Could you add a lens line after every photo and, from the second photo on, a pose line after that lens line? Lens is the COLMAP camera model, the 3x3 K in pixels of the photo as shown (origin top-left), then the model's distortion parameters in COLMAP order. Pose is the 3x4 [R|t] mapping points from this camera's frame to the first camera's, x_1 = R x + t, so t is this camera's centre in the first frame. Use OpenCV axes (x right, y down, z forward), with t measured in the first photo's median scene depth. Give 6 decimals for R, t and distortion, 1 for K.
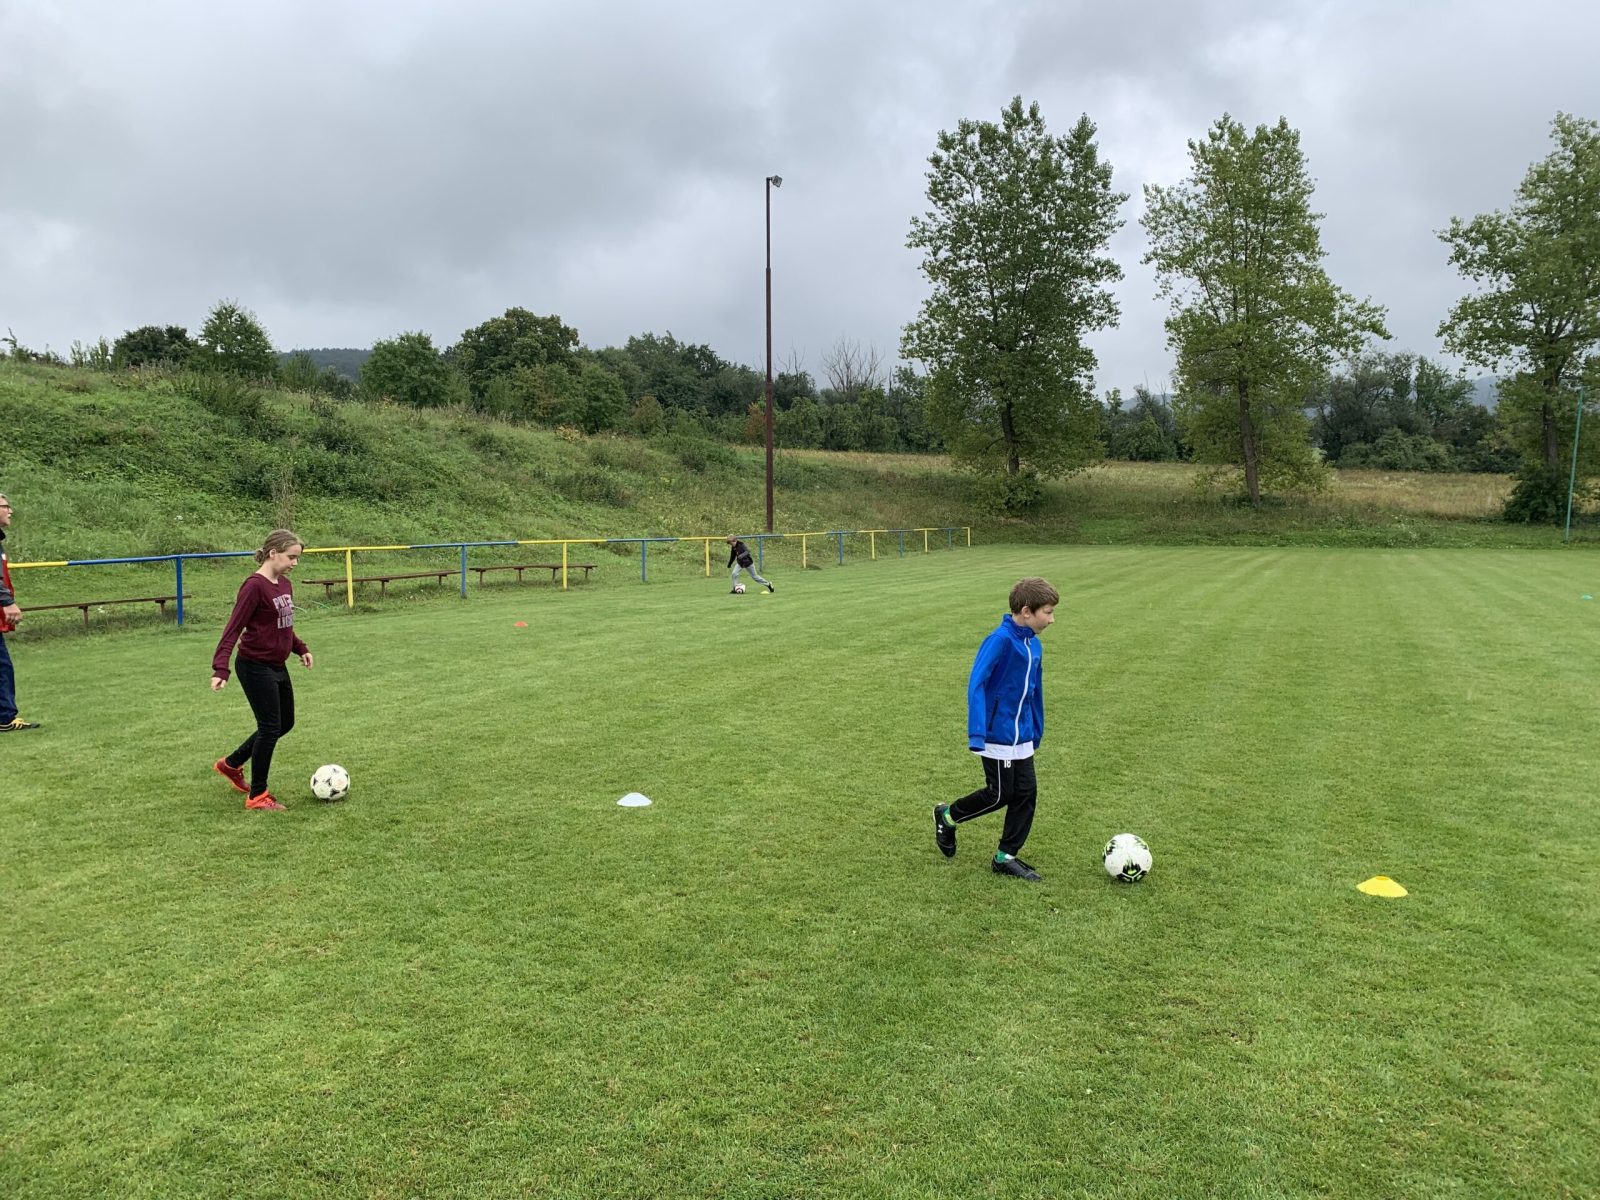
lens RADIAL K [[1188.3, 0, 805.6], [0, 1188.3, 620.0], [0, 0, 1]] dist [0.010315, -0.011990]
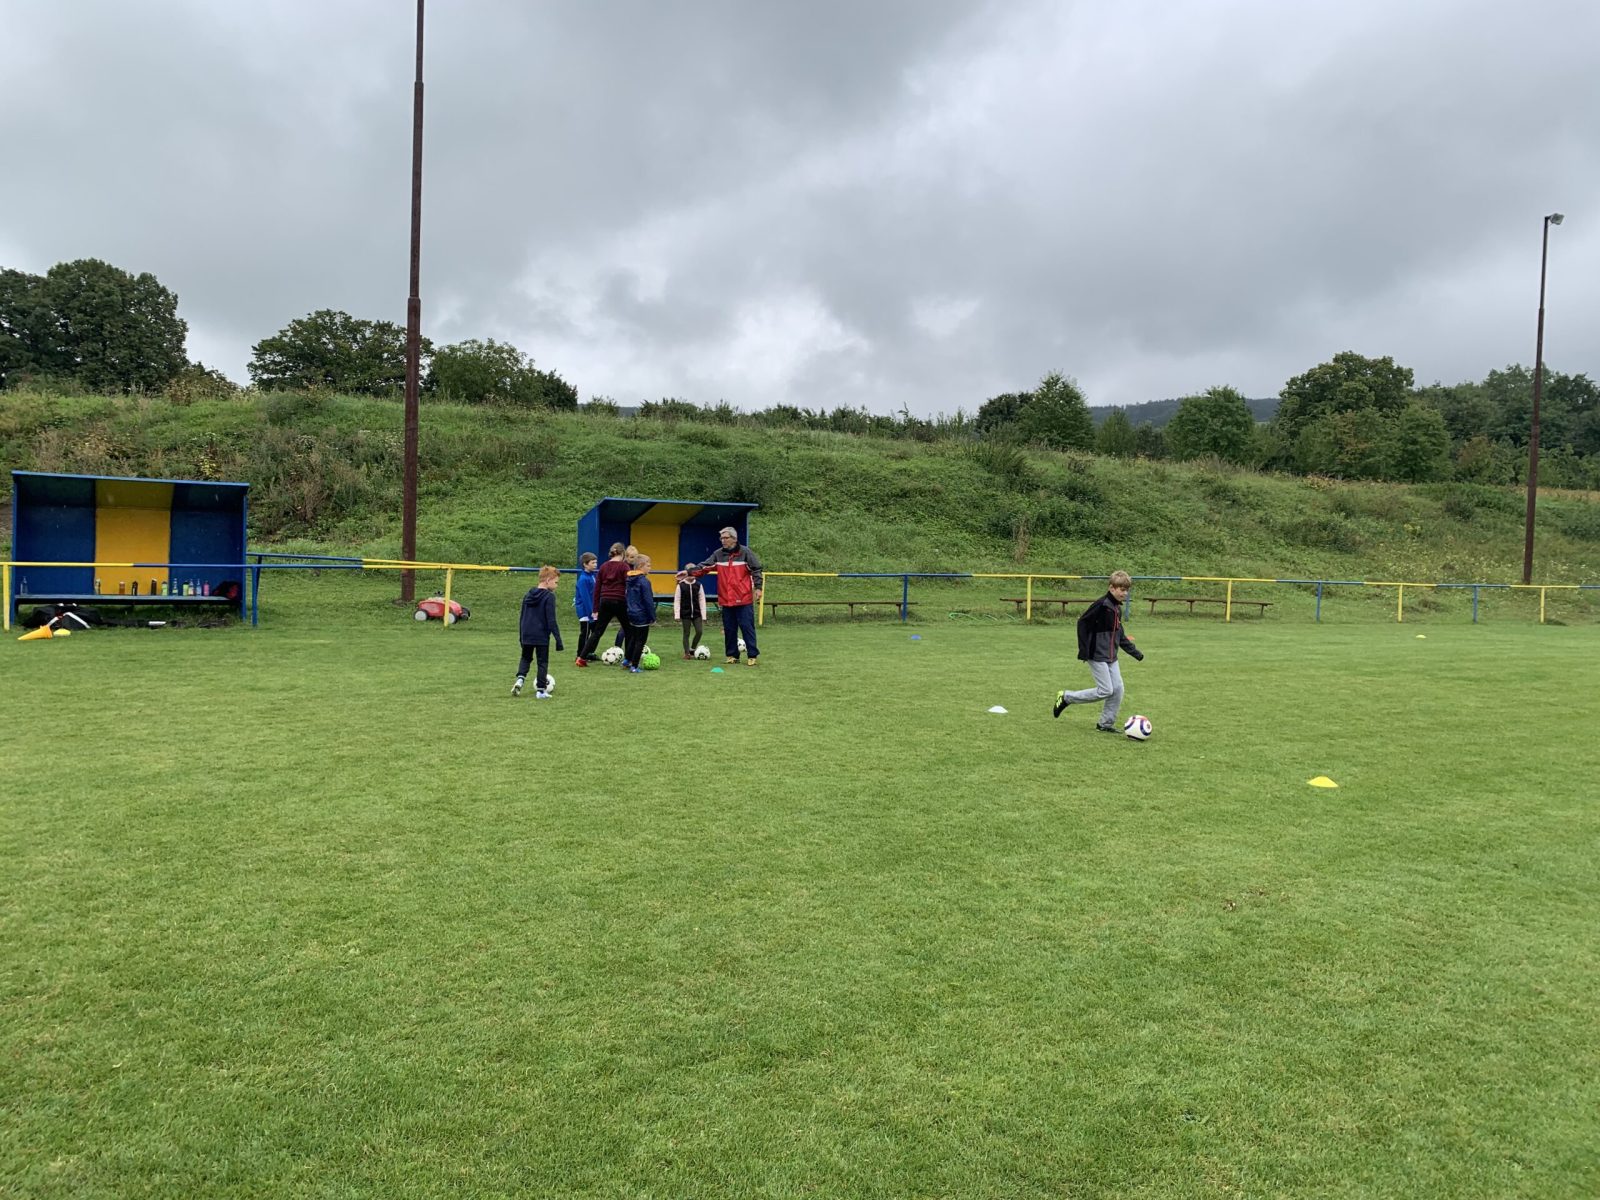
lens RADIAL K [[1200.3, 0, 799.2], [0, 1200.3, 638.7], [0, 0, 1]] dist [-0.044876, -0.002734]
pose [[0.773357, 0.069492, -0.630150, 0.086417], [-0.083202, 0.996502, 0.007783, 0.006951], [0.628487, 0.046411, 0.776434, -0.066005]]
